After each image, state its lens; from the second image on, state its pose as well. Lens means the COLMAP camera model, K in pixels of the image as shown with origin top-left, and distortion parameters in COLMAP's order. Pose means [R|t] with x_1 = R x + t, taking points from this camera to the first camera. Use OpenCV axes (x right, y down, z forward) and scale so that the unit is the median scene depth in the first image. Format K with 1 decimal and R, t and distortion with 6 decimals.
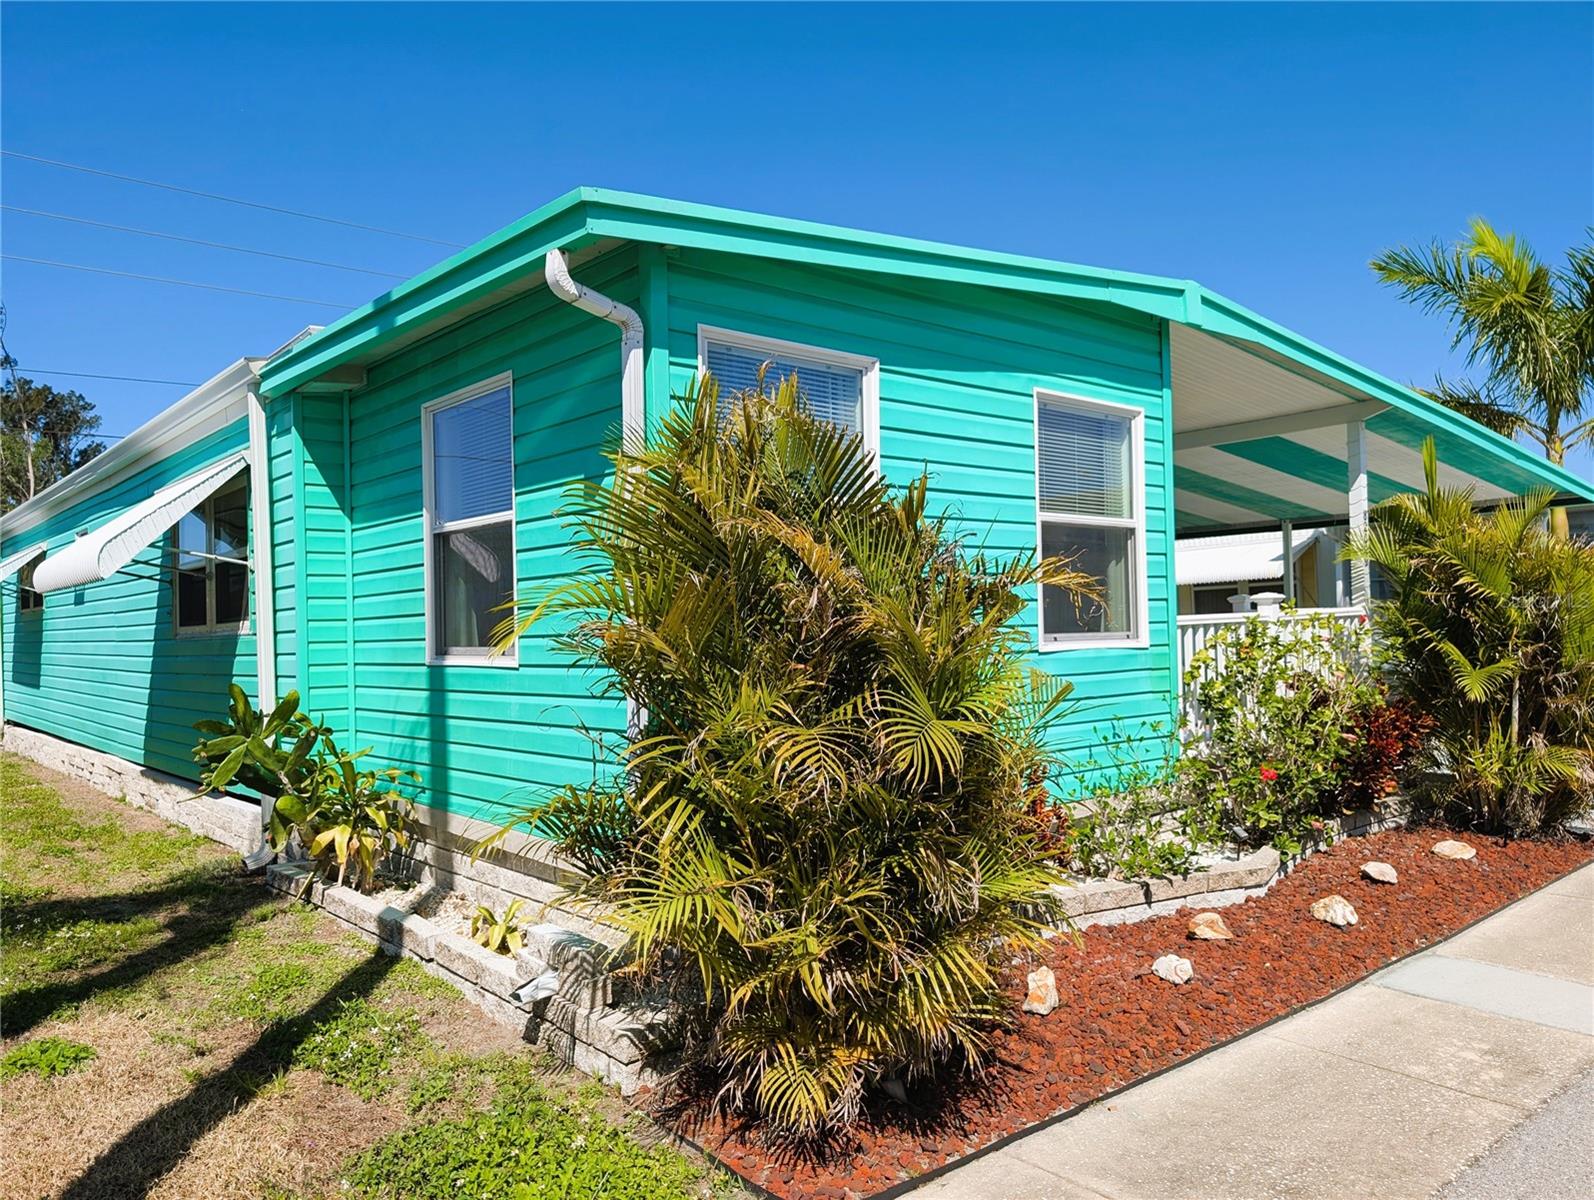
lens RADIAL K [[1147.4, 0, 797.4], [0, 1147.4, 627.4], [0, 0, 1]] dist [-0.000452, -0.002973]
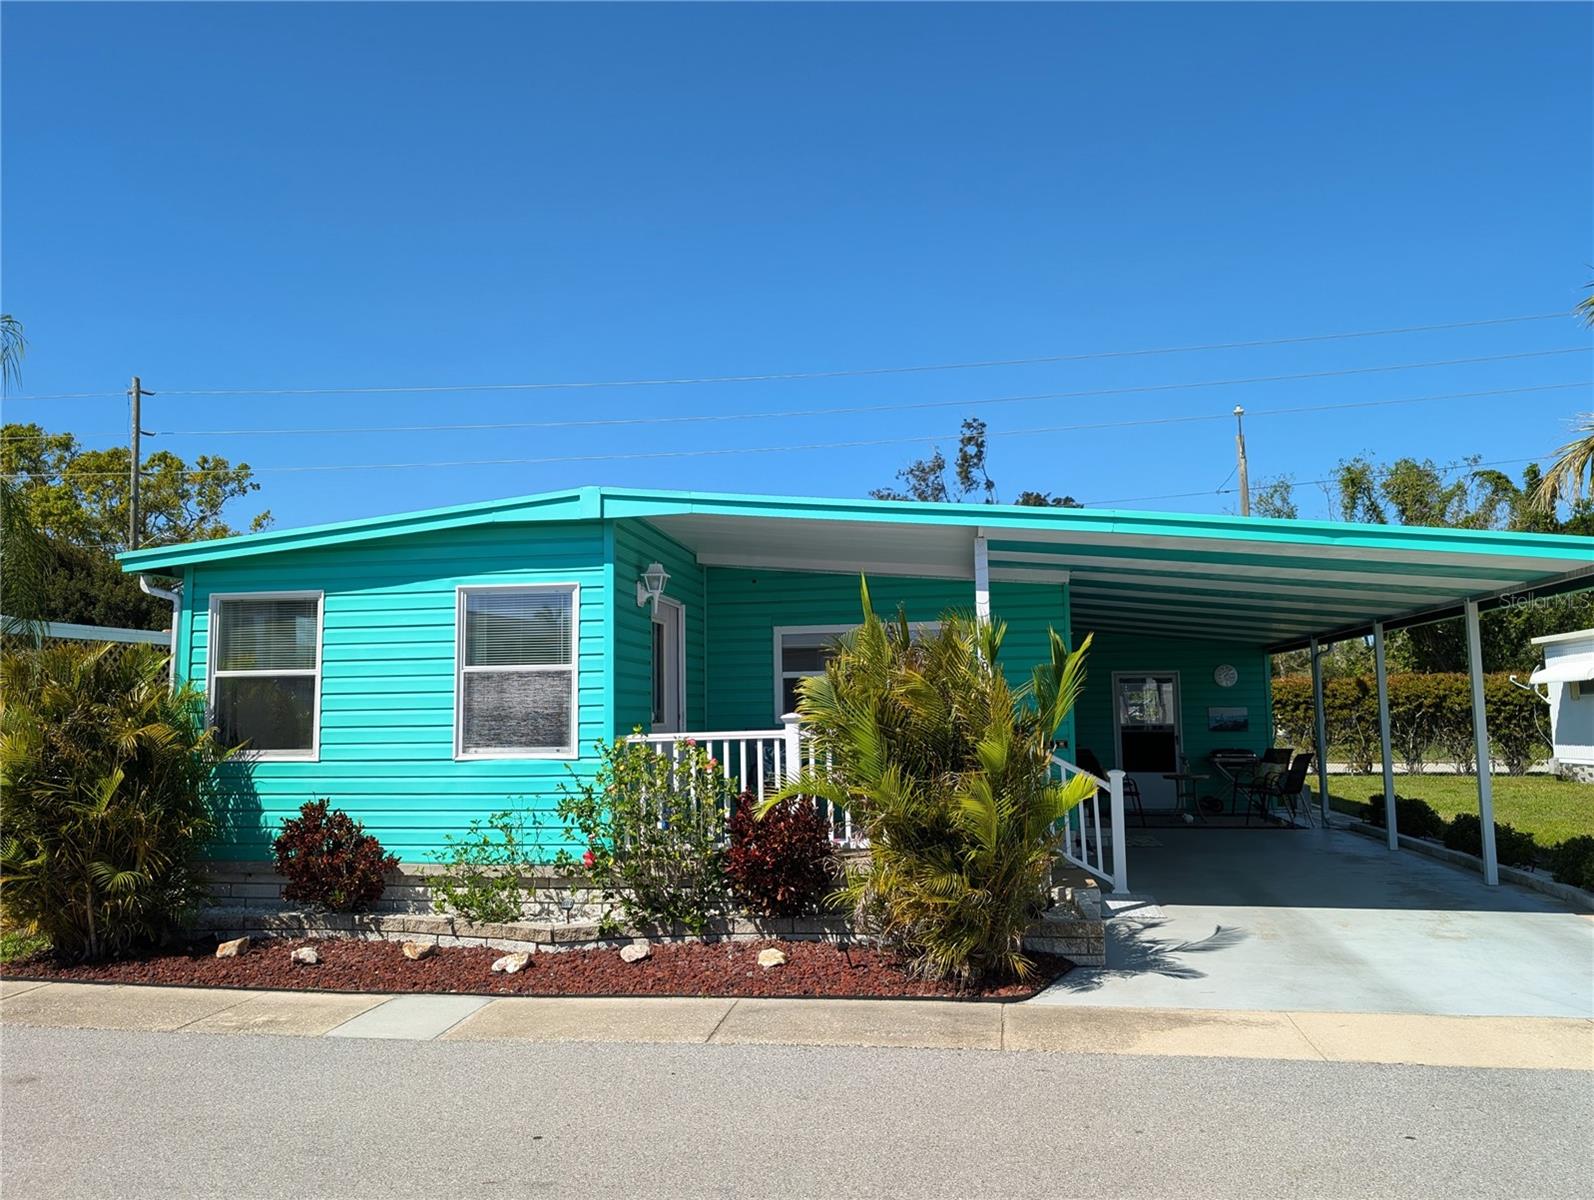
lens RADIAL K [[1159.0, 0, 802.3], [0, 1159.0, 587.8], [0, 0, 1]] dist [0.015250, -0.006447]
pose [[0.651991, -0.069220, -0.755061, 1.915913], [-0.001377, 0.995714, -0.092471, -0.070567], [0.758226, 0.061330, 0.649101, 0.384971]]
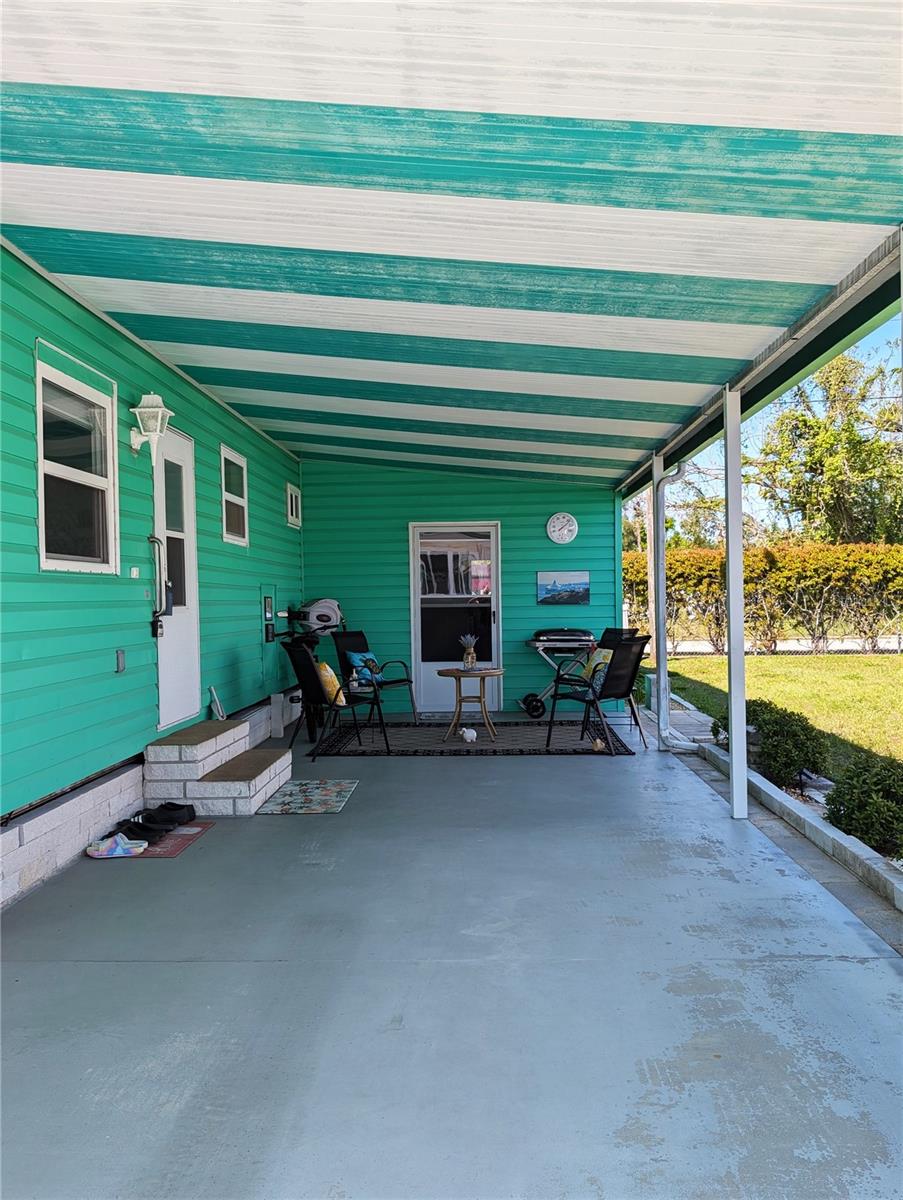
lens RADIAL K [[993.5, 0, 451.5], [0, 993.5, 600.0], [0, 0, 1]] dist [0.004987, 0.008758]
pose [[0.734042, 0.009068, -0.679044, 1.352480], [0.002584, 0.999866, 0.016146, -0.009890], [0.679099, -0.013607, 0.733920, 1.944866]]
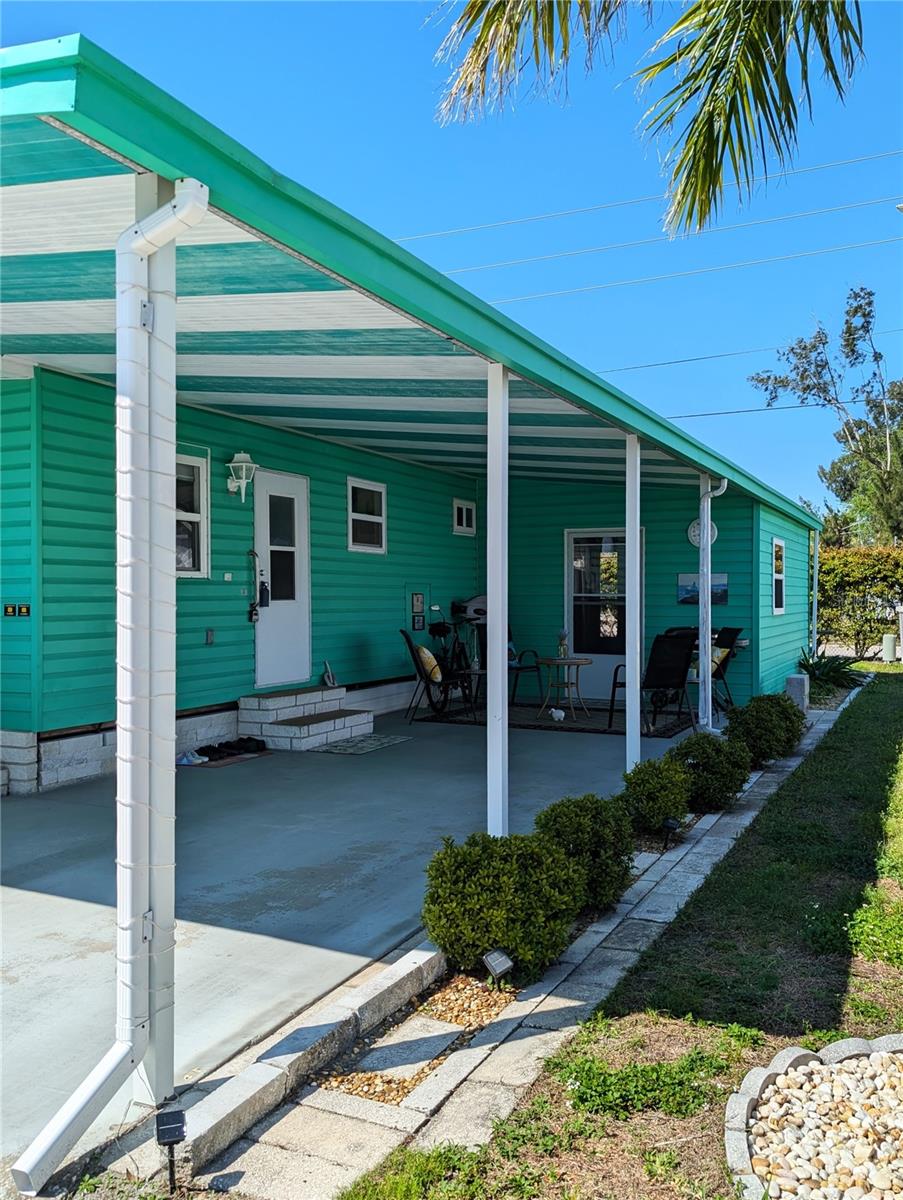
lens RADIAL K [[1027.7, 0, 445.6], [0, 1027.7, 598.8], [0, 0, 1]] dist [0.102579, -0.173171]
pose [[0.407216, 0.023721, -0.913024, 2.031761], [-0.006895, 0.999714, 0.022898, -0.029129], [0.913306, -0.003029, 0.407263, 2.166397]]
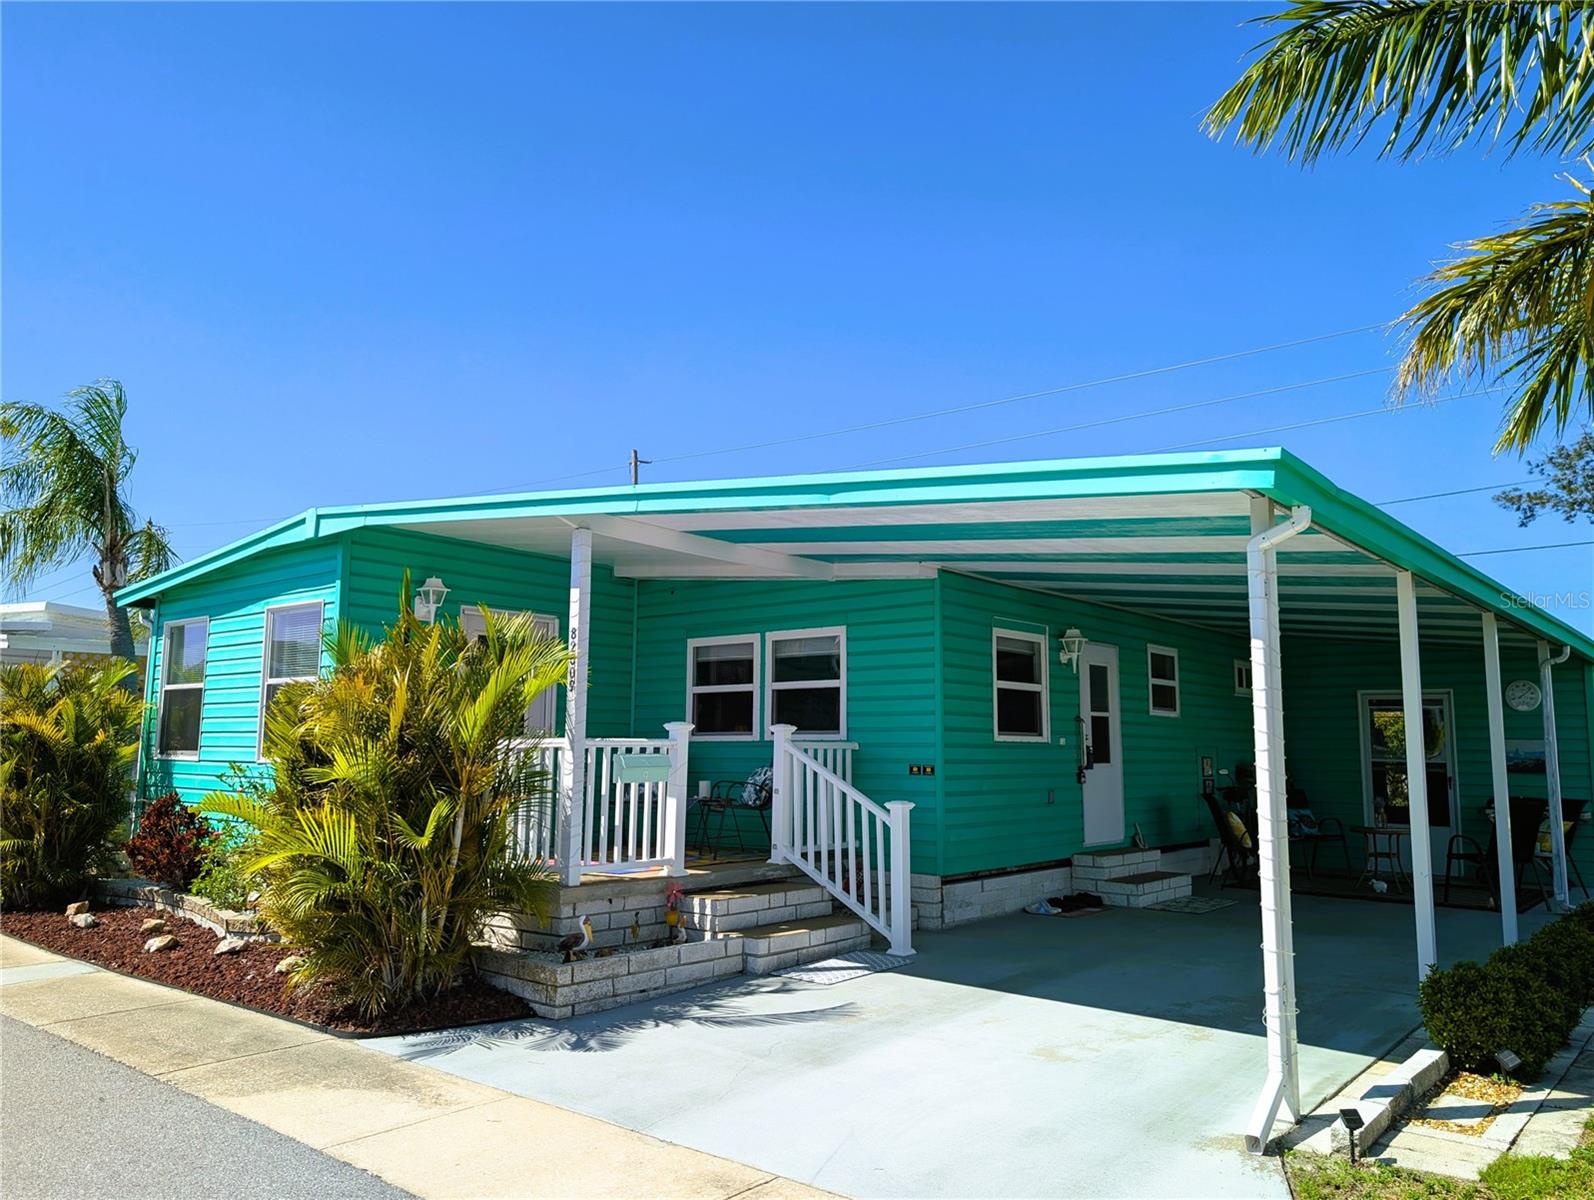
lens RADIAL K [[1159.0, 0, 802.3], [0, 1159.0, 587.8], [0, 0, 1]] dist [0.015250, -0.006447]
pose [[0.164690, -0.114304, -0.979700, 2.339058], [-0.012399, 0.992944, -0.117934, -0.046050], [0.986267, 0.031570, 0.162110, 1.715496]]
